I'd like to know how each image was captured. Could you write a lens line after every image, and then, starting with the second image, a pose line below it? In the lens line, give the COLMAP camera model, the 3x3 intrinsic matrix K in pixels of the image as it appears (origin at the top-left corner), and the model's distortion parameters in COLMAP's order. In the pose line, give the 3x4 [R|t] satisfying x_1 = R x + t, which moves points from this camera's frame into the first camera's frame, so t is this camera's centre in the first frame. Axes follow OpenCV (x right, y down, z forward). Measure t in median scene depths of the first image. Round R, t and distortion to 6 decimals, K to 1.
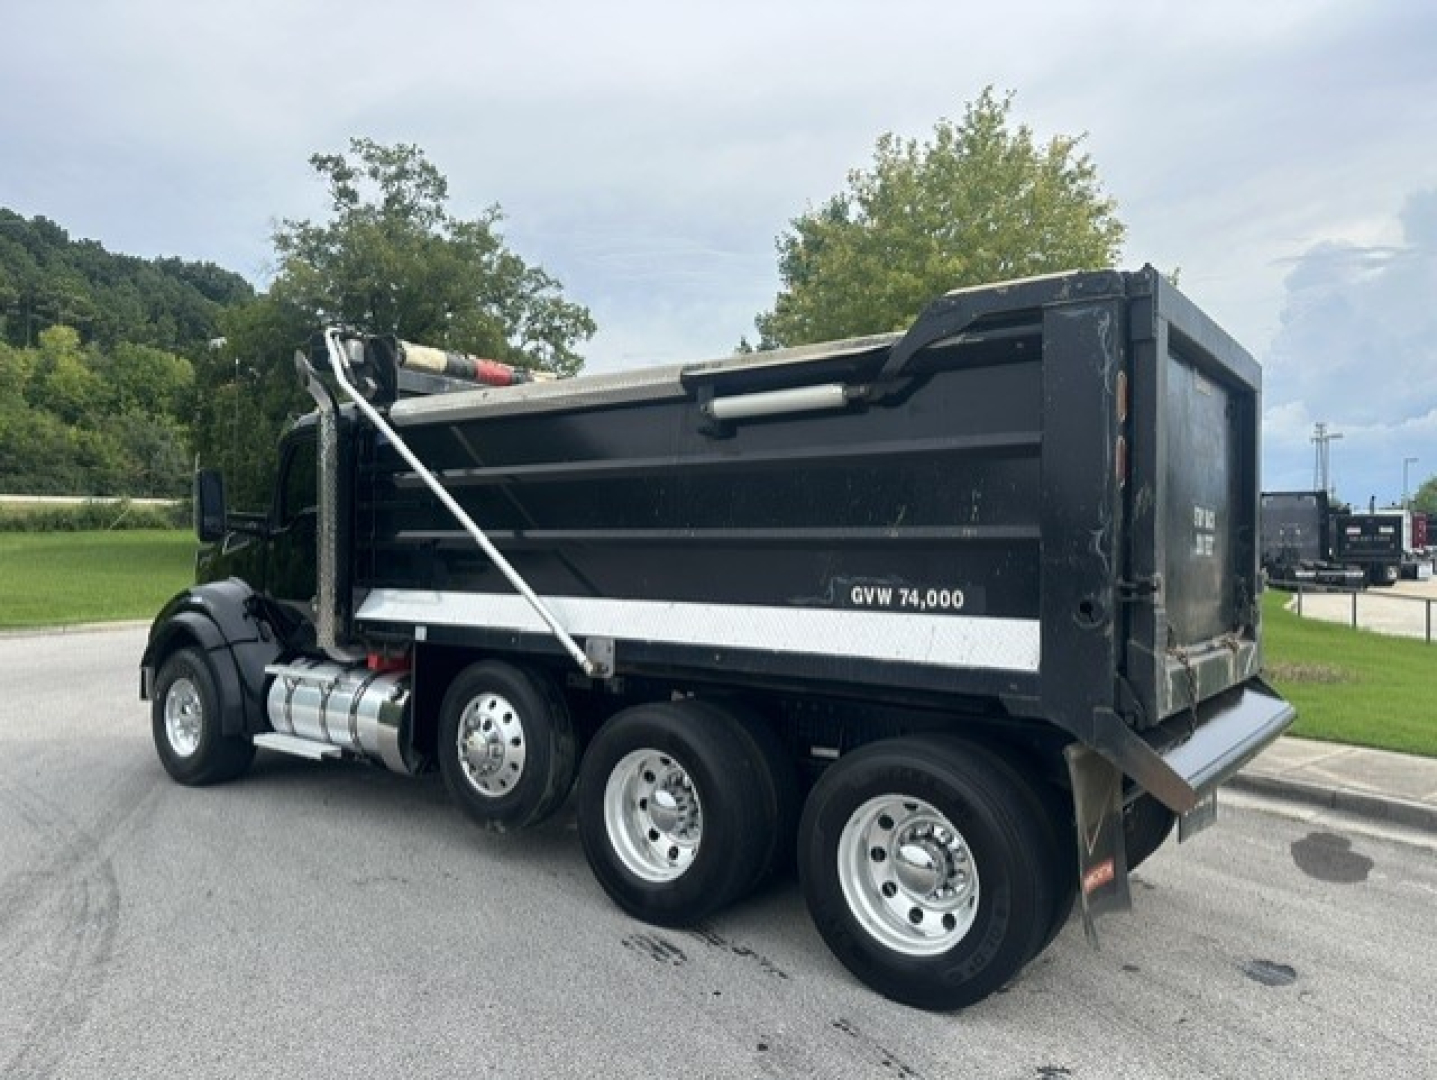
lens RADIAL K [[969.9, 0, 718.5], [0, 969.9, 540.0], [0, 0, 1]] dist [0.067871, -0.079702]
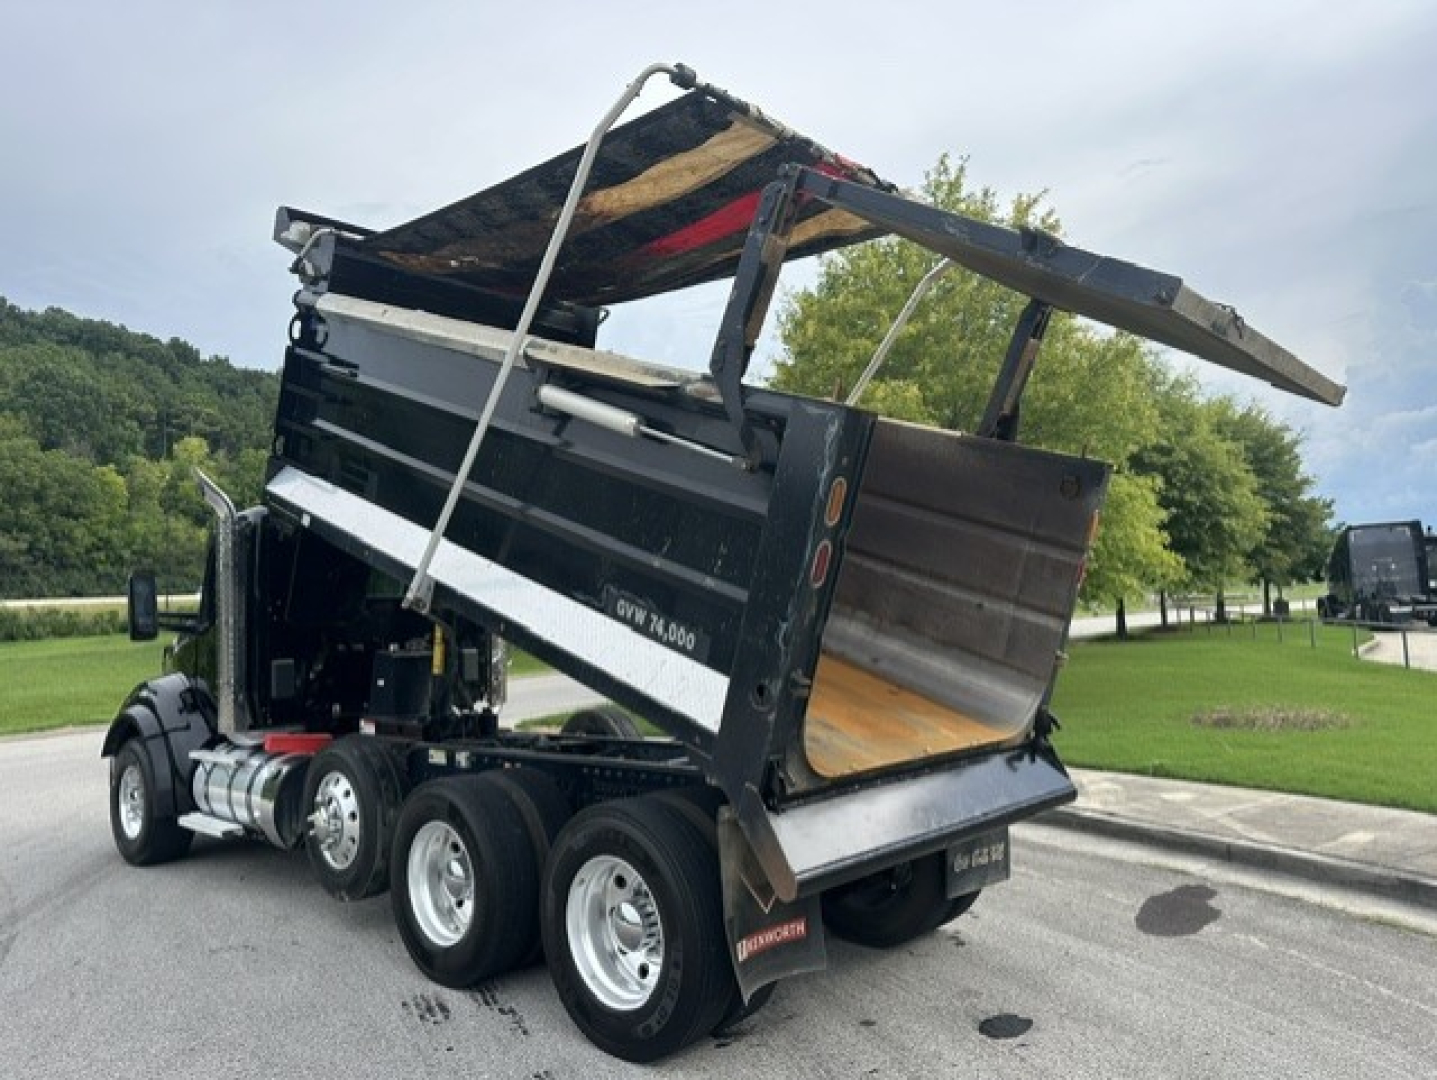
lens RADIAL K [[978.8, 0, 718.5], [0, 978.8, 540.0], [0, 0, 1]] dist [0.004043, 0.000081]
pose [[0.992777, -0.058388, -0.104811, 0.250501], [0.051293, 0.996286, -0.069163, -0.001238], [0.108460, 0.063288, 0.992084, -0.037599]]
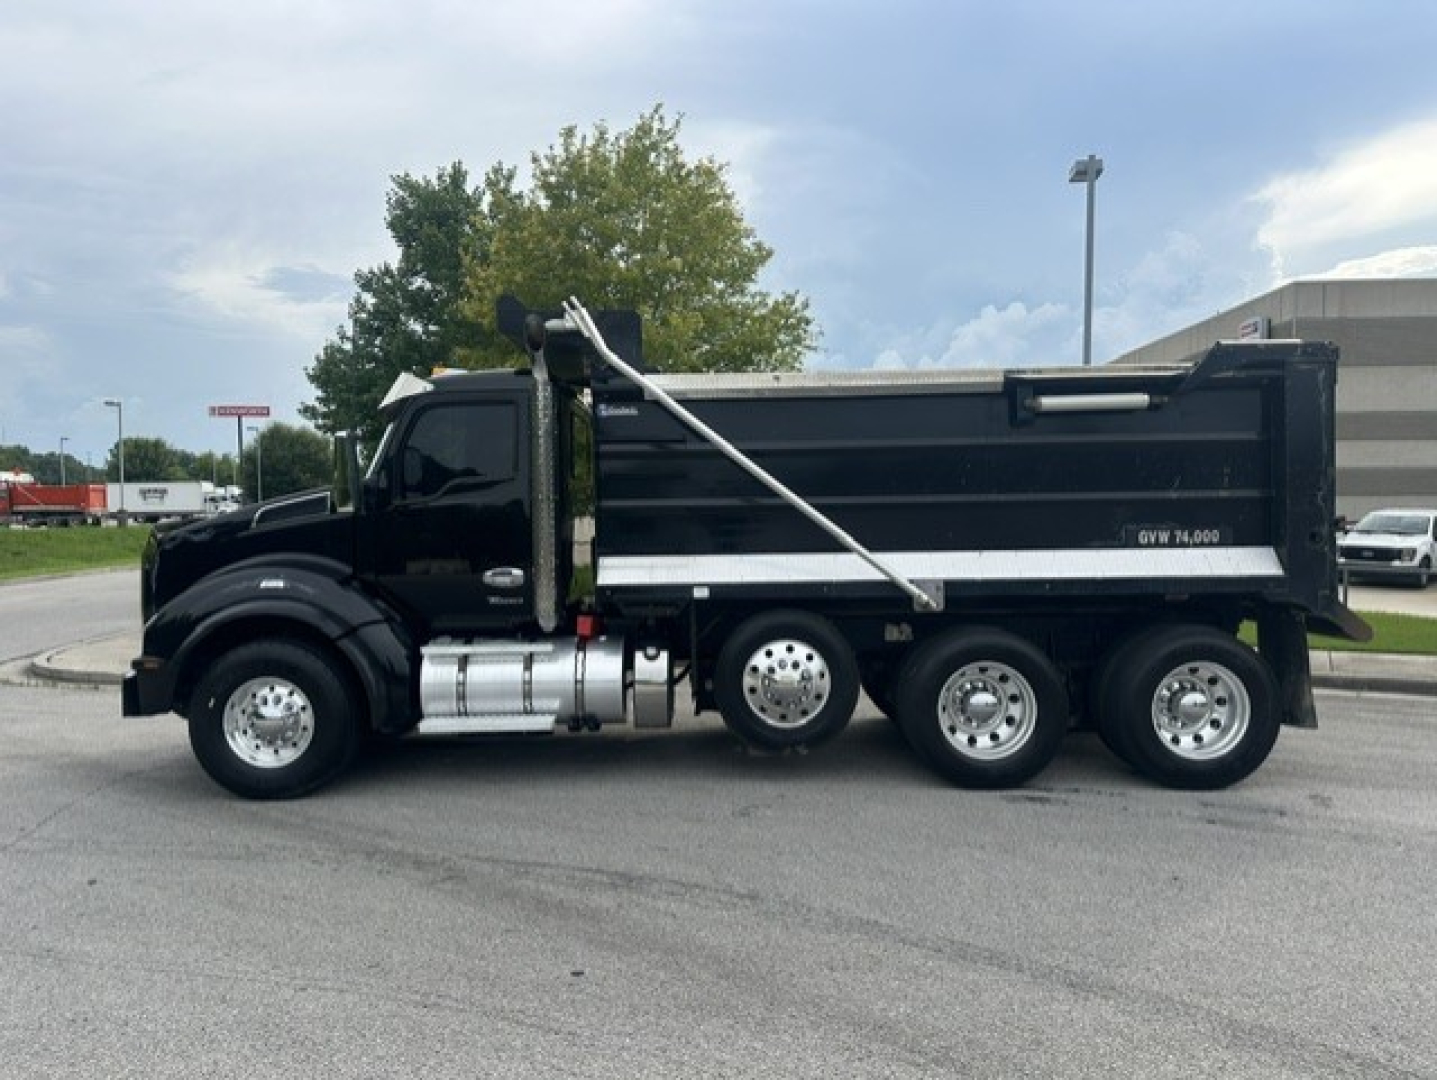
lens RADIAL K [[969.9, 0, 718.5], [0, 969.9, 540.0], [0, 0, 1]] dist [0.067871, -0.079702]
pose [[0.807612, -0.027287, 0.589082, -0.760171], [0.011234, 0.999460, 0.030895, 0.004434], [-0.589607, -0.018333, 0.807482, 0.103597]]
